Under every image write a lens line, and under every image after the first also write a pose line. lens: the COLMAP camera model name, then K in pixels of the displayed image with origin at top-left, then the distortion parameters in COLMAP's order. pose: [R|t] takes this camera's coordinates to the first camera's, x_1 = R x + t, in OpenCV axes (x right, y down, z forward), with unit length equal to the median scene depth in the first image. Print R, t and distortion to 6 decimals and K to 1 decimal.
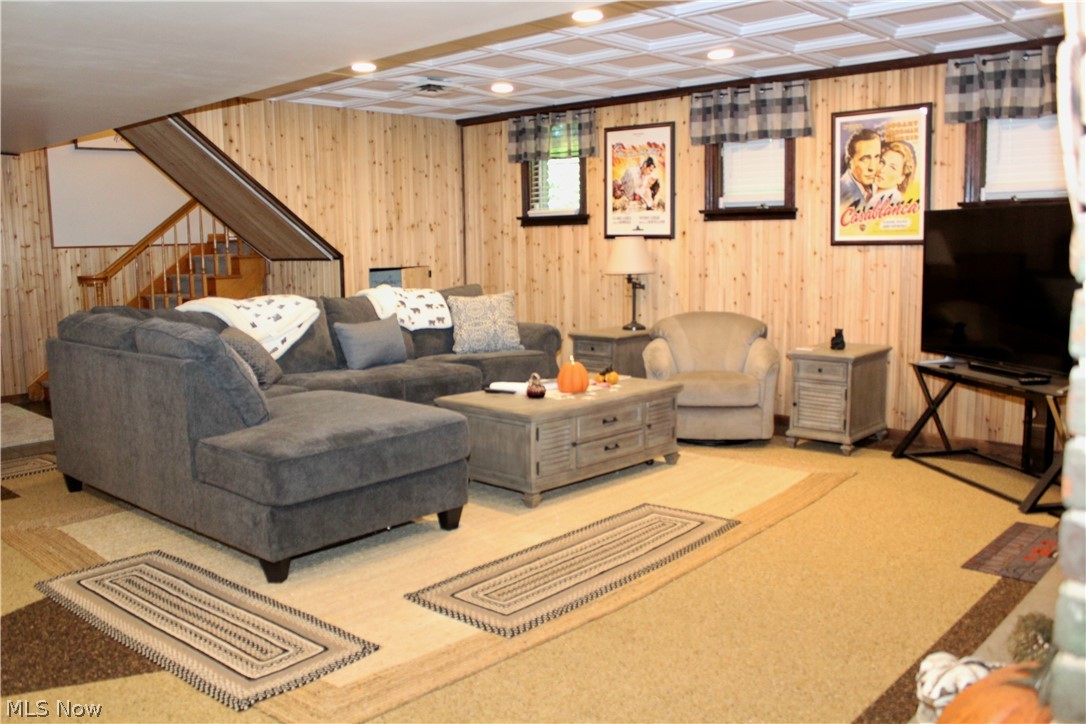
lens RADIAL K [[924.7, 0, 538.1], [0, 924.7, 363.2], [0, 0, 1]] dist [-0.149318, 0.135201]
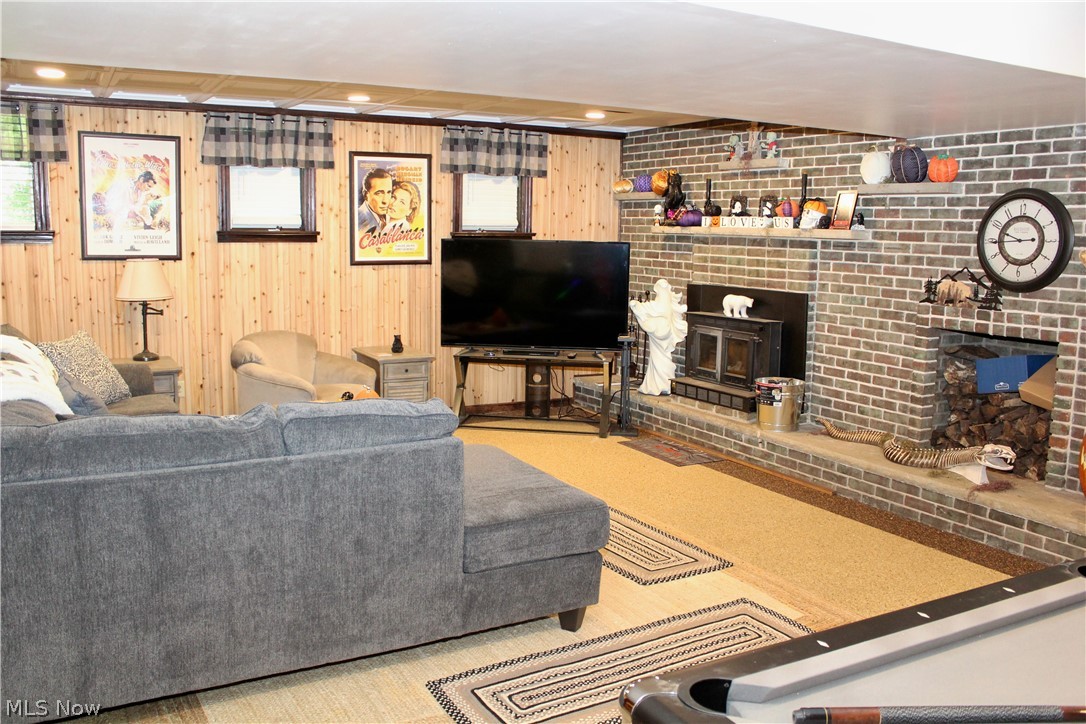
lens RADIAL K [[924.7, 0, 534.2], [0, 924.7, 366.2], [0, 0, 1]] dist [-0.149318, 0.135201]
pose [[0.312697, -0.124009, 0.941723, -0.754449], [0.100771, 0.990177, 0.096929, -0.095049], [-0.944492, 0.064589, 0.322122, 0.424470]]
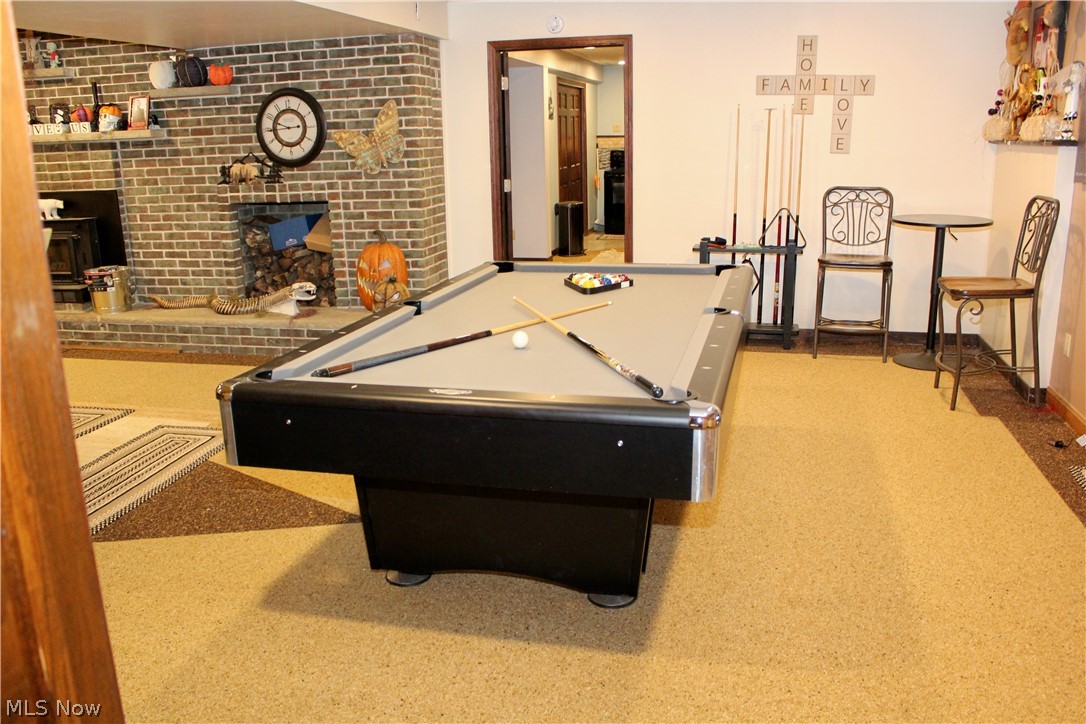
lens RADIAL K [[924.7, 0, 544.0], [0, 924.7, 373.2], [0, 0, 1]] dist [-0.149318, 0.135201]
pose [[-0.486116, -0.201107, 0.850439, -0.974494], [0.142123, 0.942011, 0.303999, -0.094860], [-0.862260, 0.268646, -0.429345, 0.546360]]
